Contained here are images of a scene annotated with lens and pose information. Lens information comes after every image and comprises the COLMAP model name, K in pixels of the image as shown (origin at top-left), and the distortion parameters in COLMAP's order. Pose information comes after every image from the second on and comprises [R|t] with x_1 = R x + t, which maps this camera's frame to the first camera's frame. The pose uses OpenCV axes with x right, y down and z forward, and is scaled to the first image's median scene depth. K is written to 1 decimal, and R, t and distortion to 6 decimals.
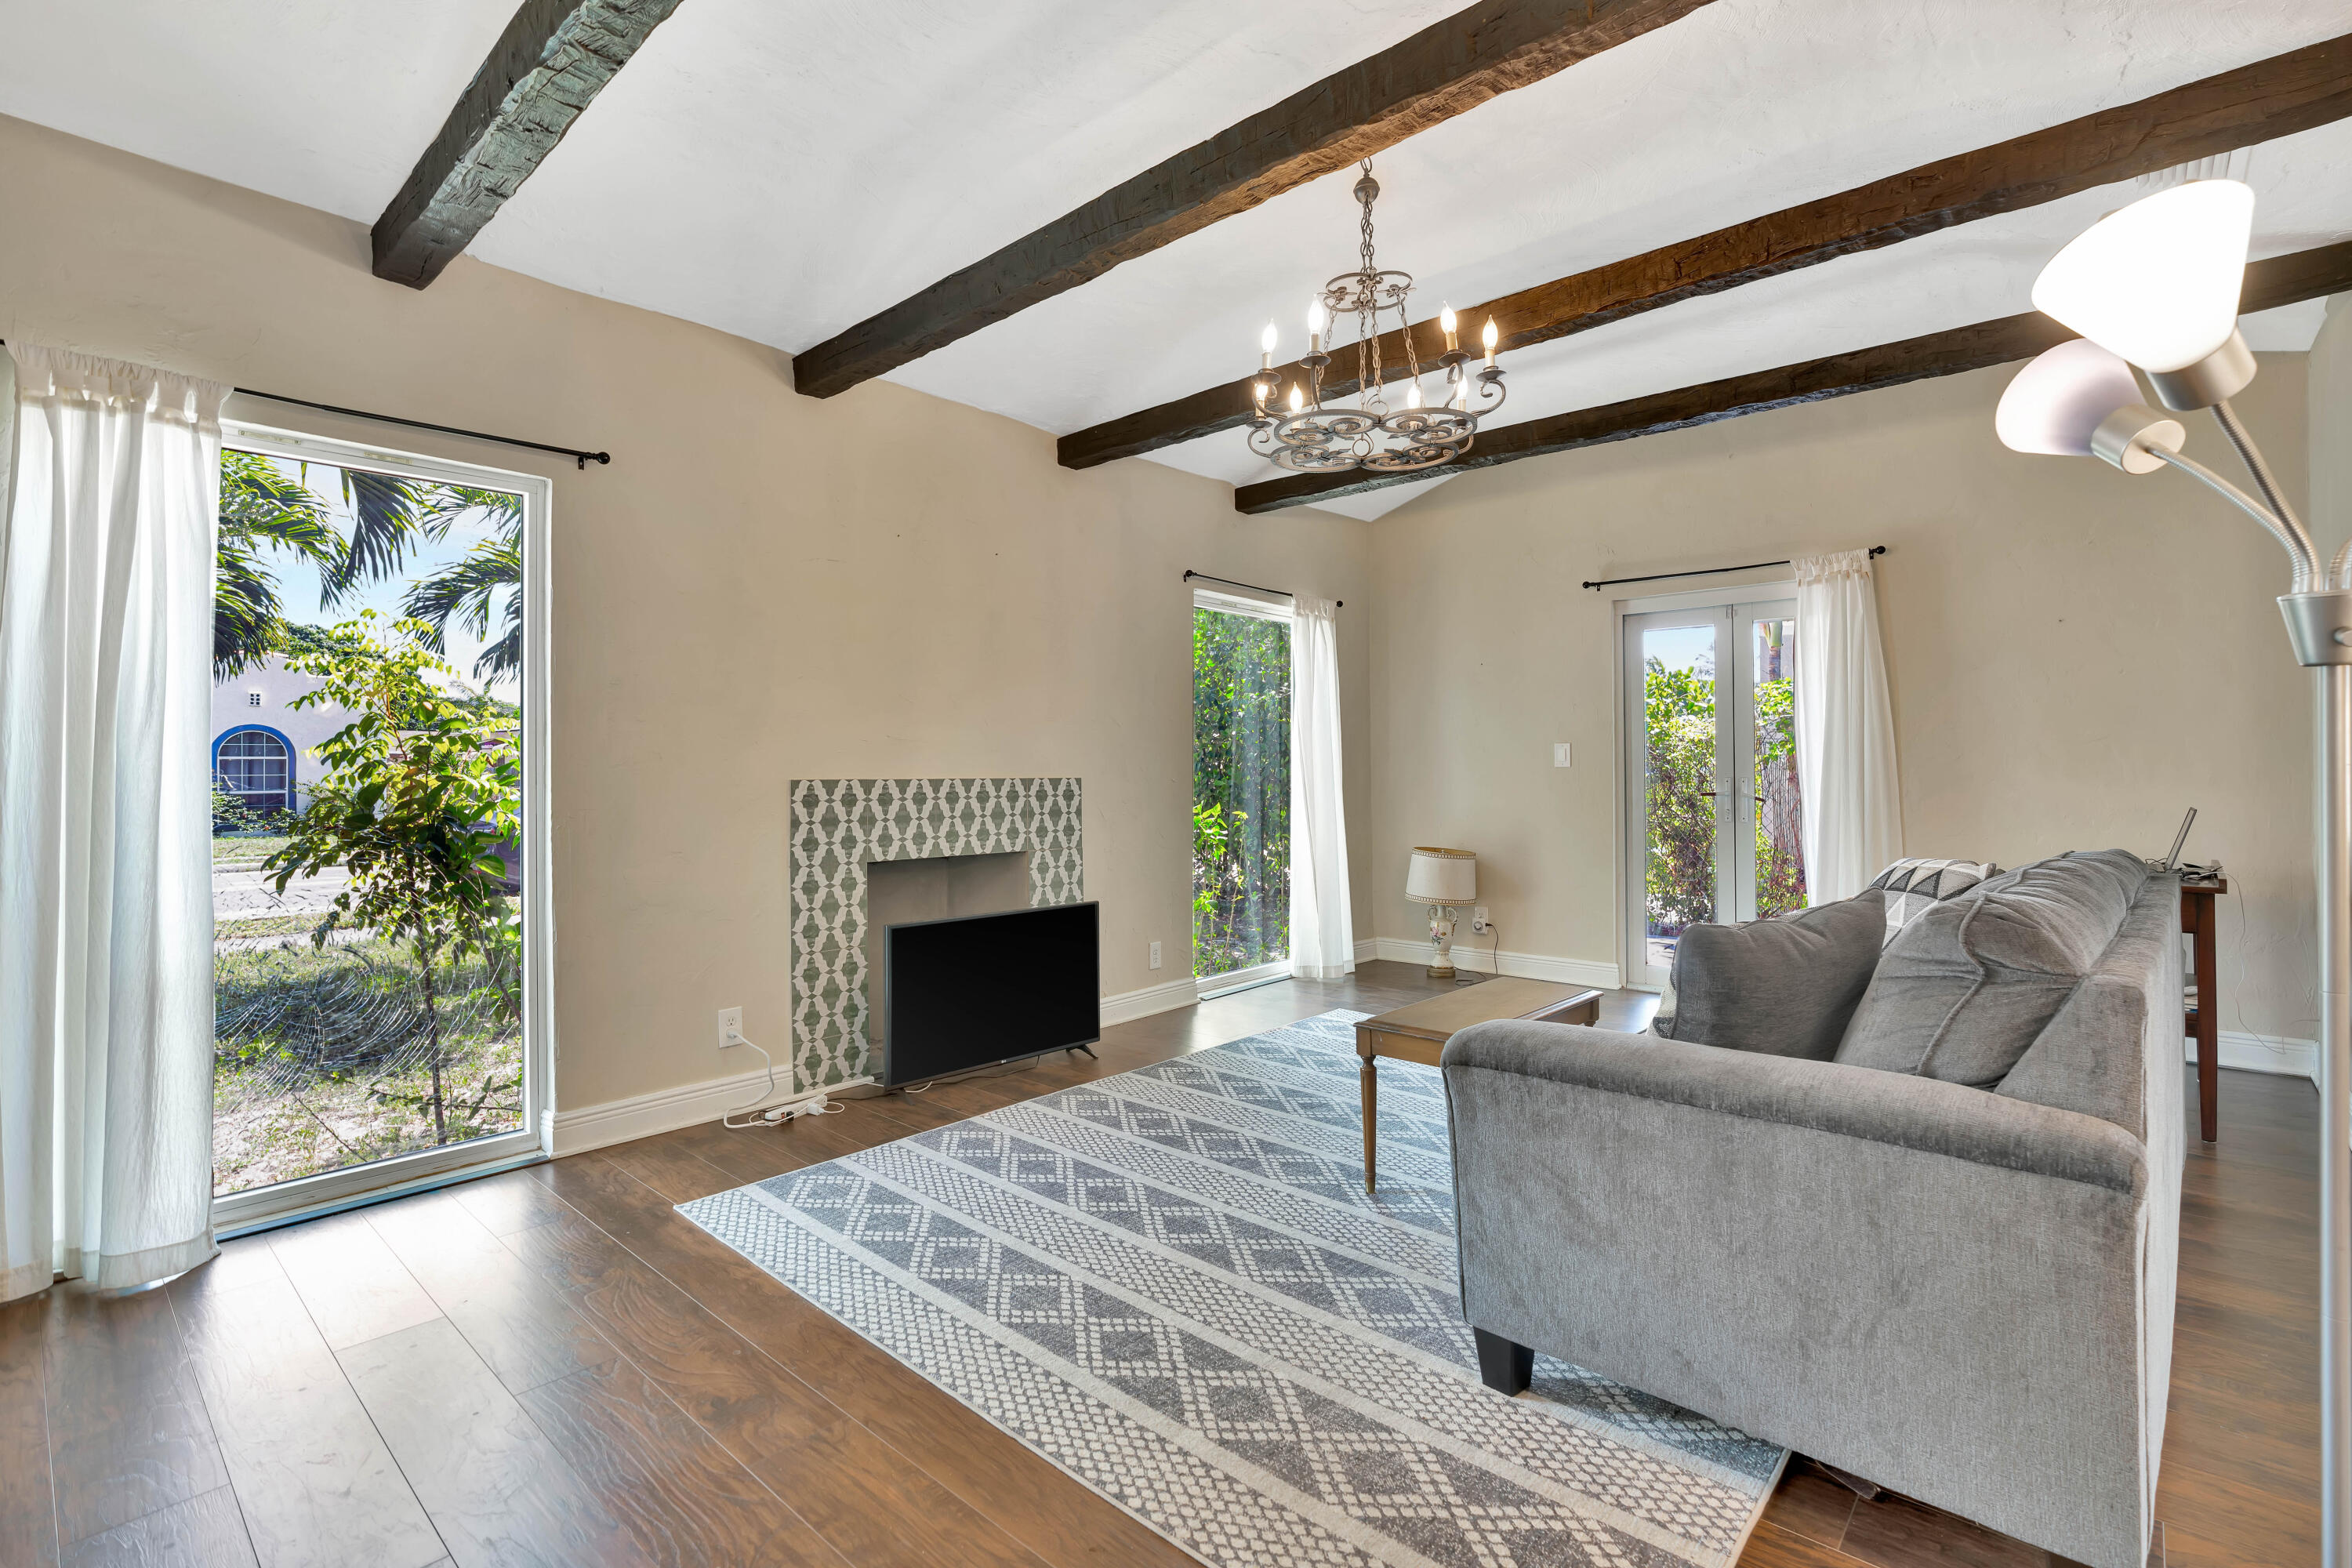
lens RADIAL K [[1097.3, 0, 1183.8], [0, 1097.3, 765.5], [0, 0, 1]] dist [-0.003096, -0.000379]
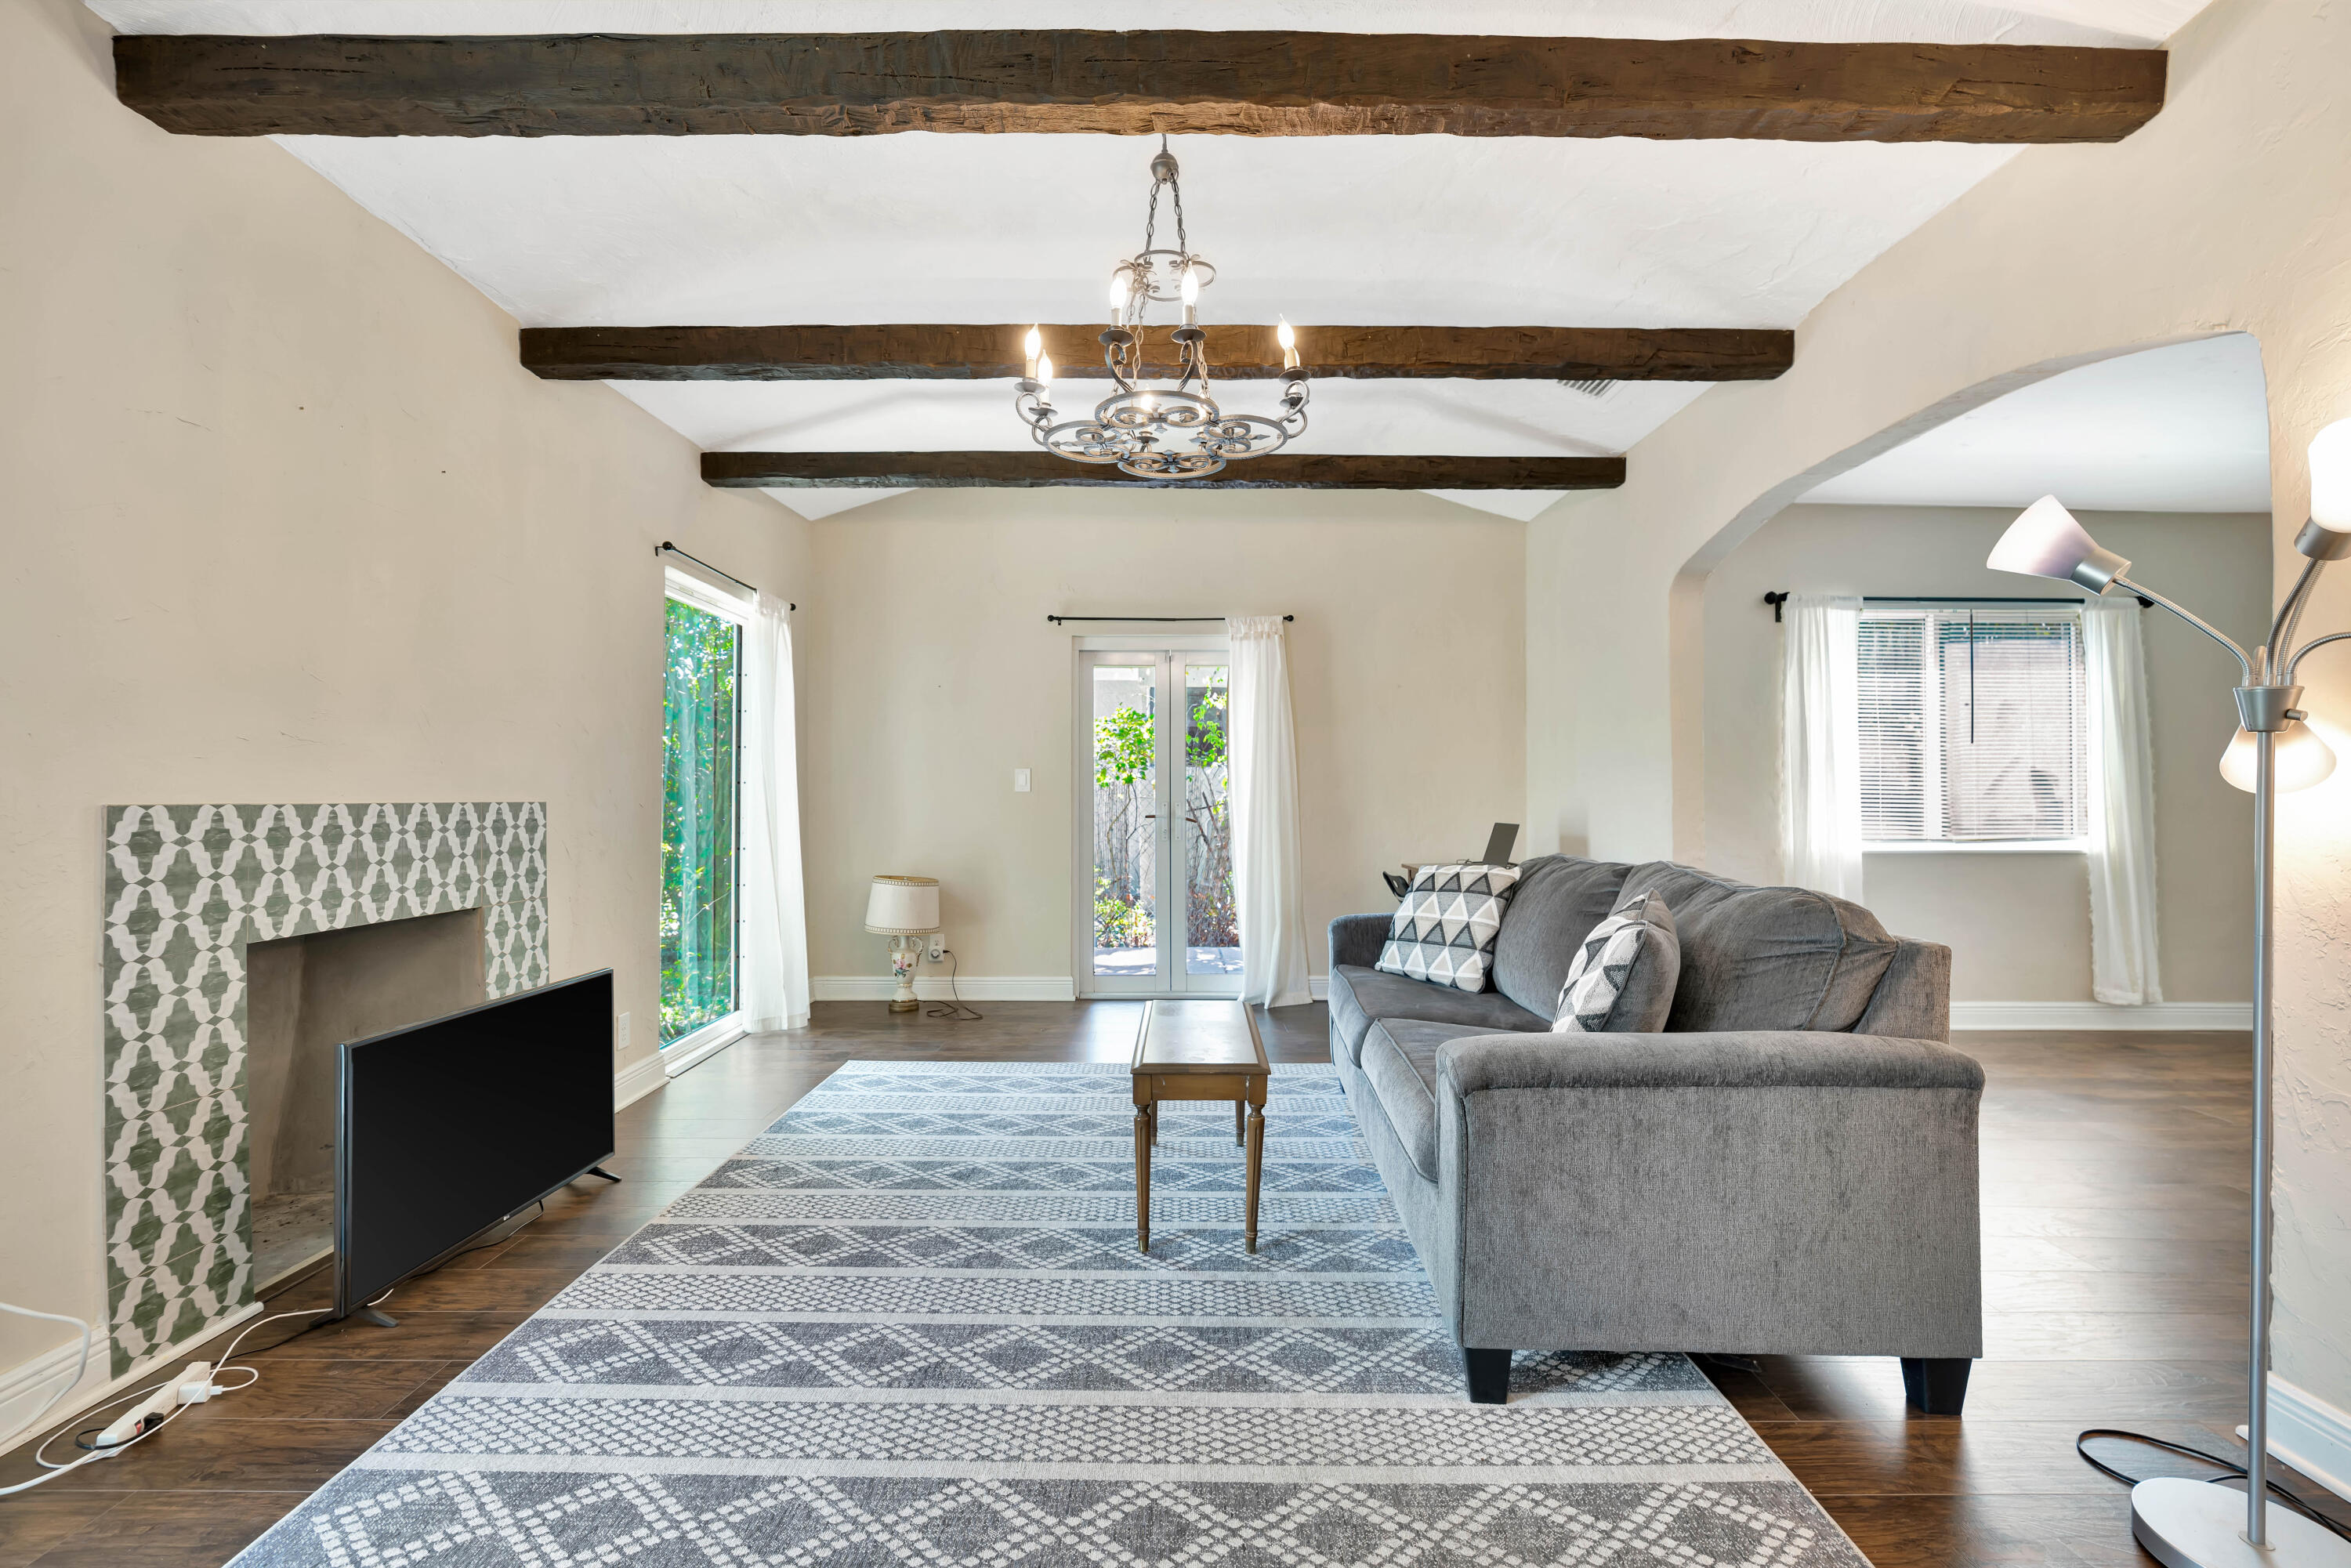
lens RADIAL K [[1046.5, 0, 1191.3], [0, 1046.5, 789.4], [0, 0, 1]] dist [-0.009922, 0.006659]
pose [[0.739771, 0.008211, 0.672808, -0.309361], [-0.007477, 0.999964, -0.003982, 0.003233], [-0.672817, -0.002085, 0.739806, 0.253030]]
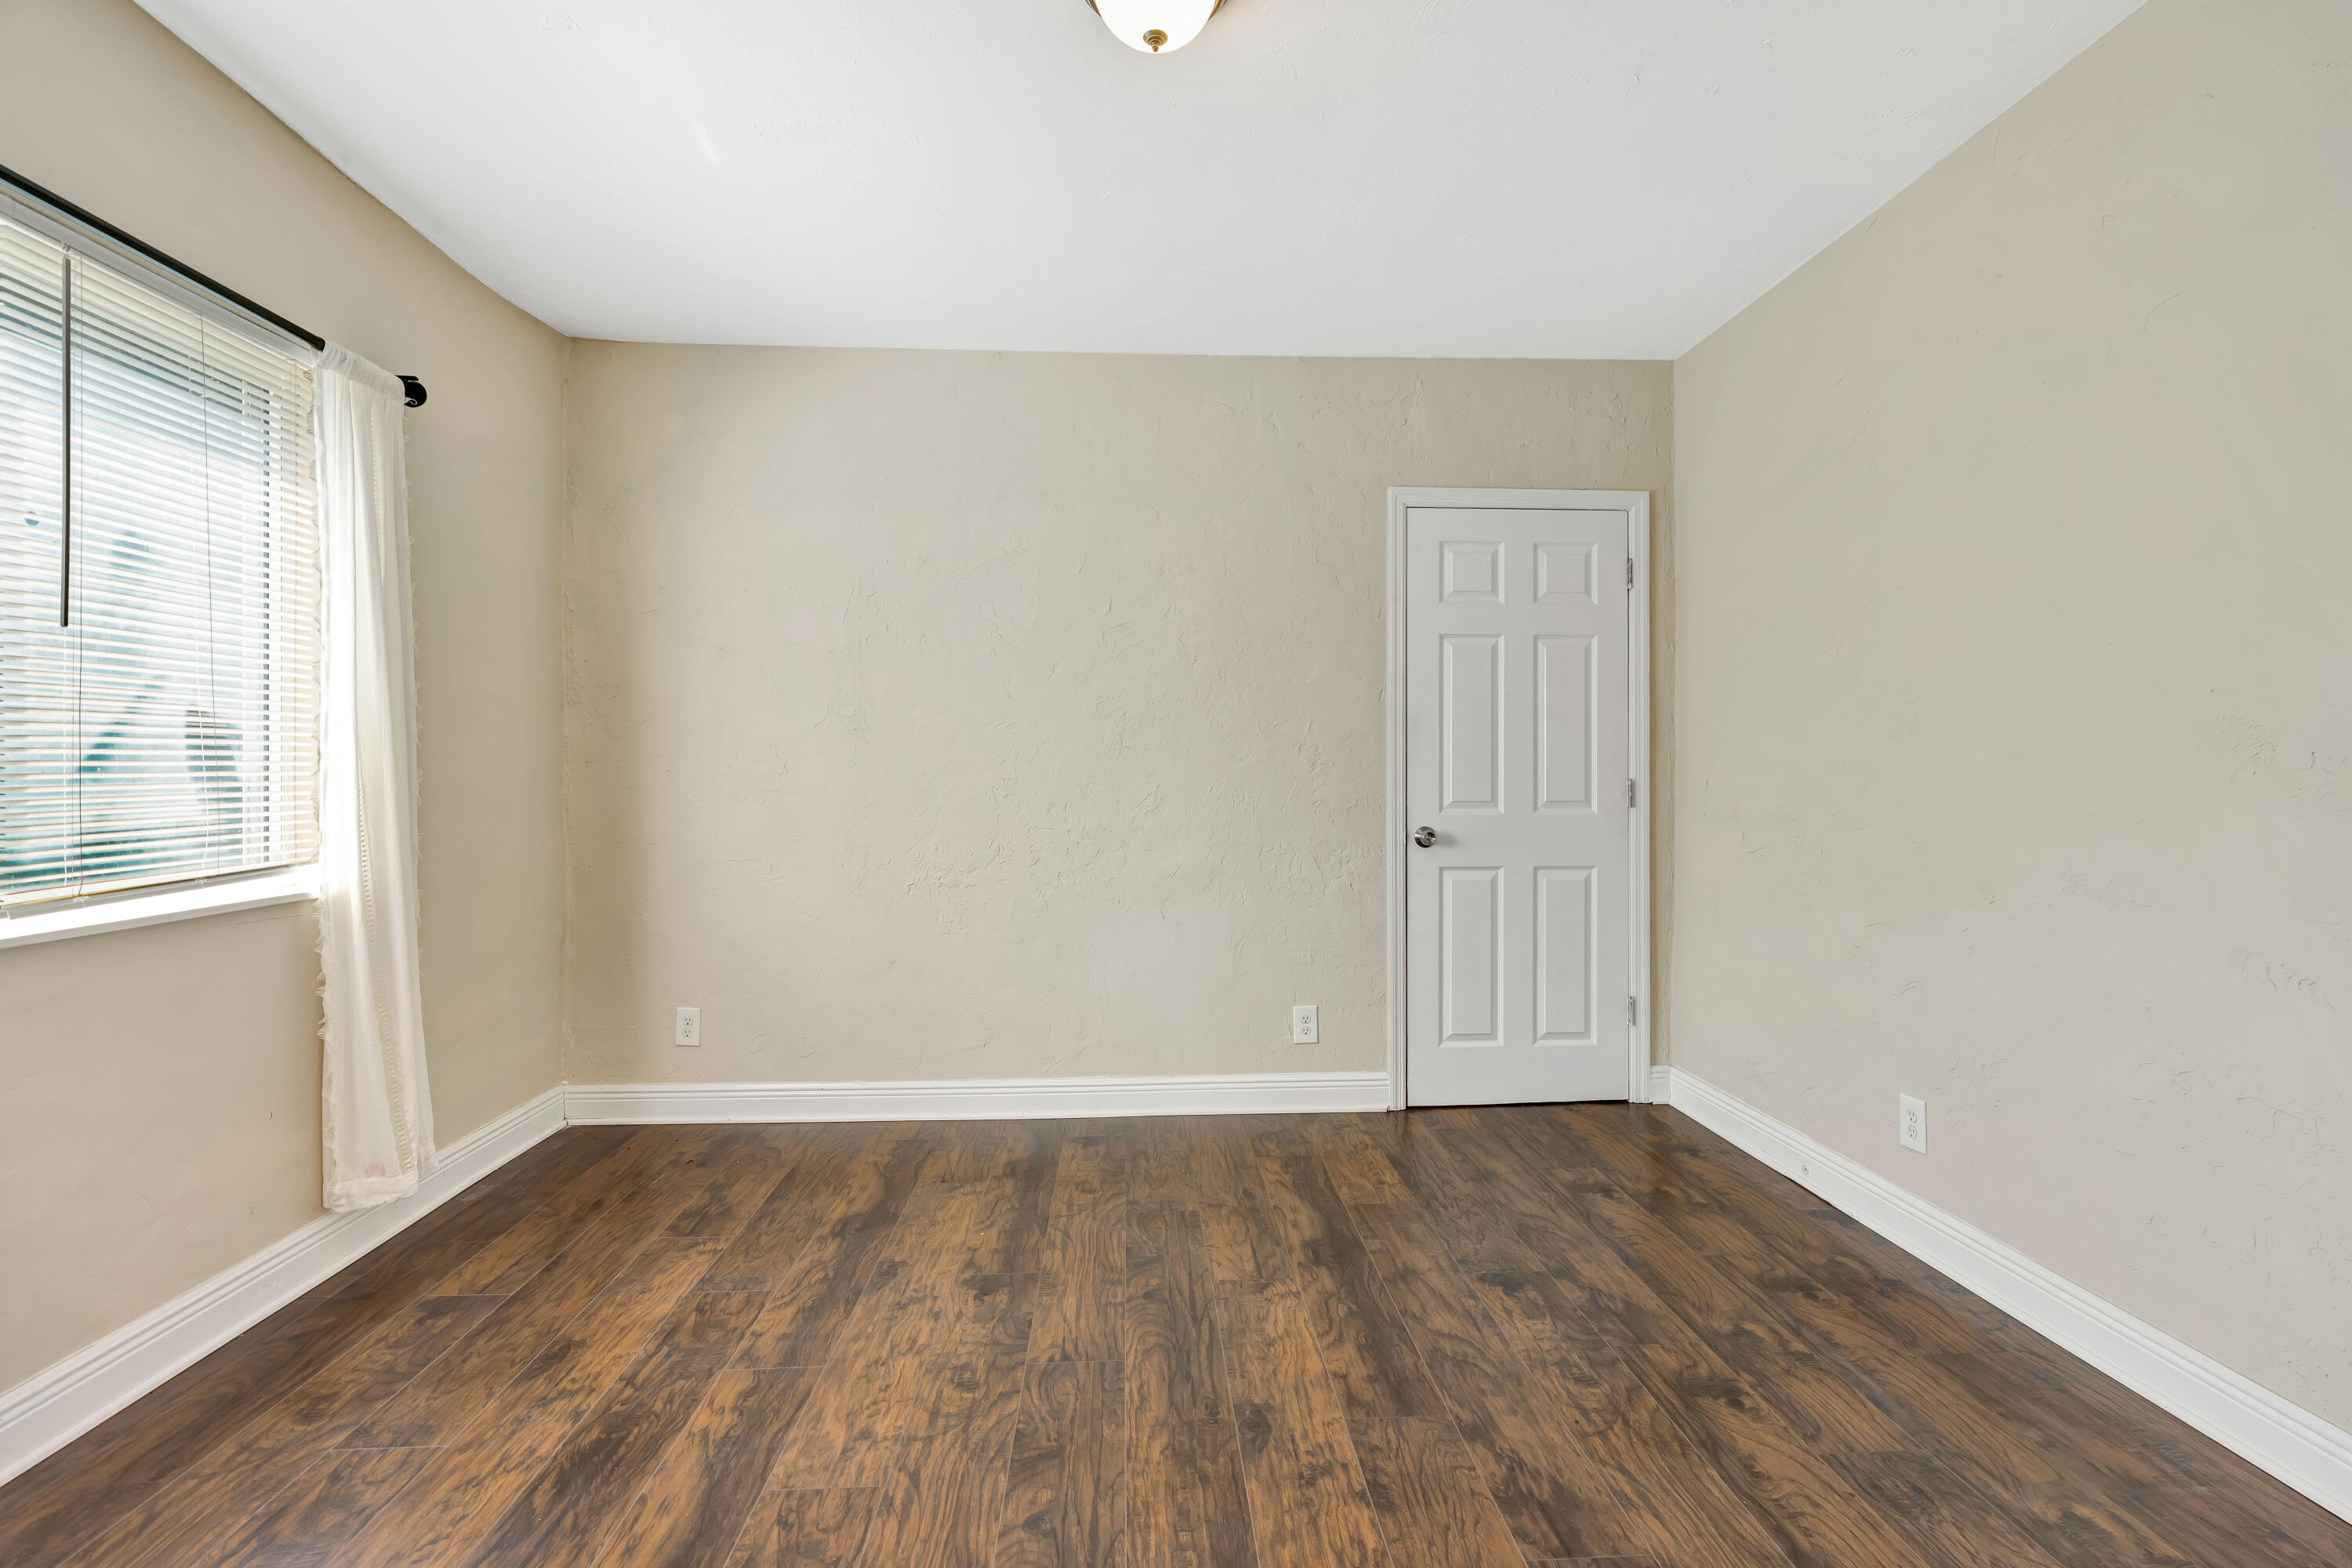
lens RADIAL K [[1075.1, 0, 1187.6], [0, 1075.1, 764.1], [0, 0, 1]] dist [-0.016261, 0.007465]
pose [[-0.705626, 0.007932, 0.708540, 0.657187], [0.001893, 0.999955, -0.009308, -0.000935], [-0.708582, -0.005227, -0.705609, 0.555158]]
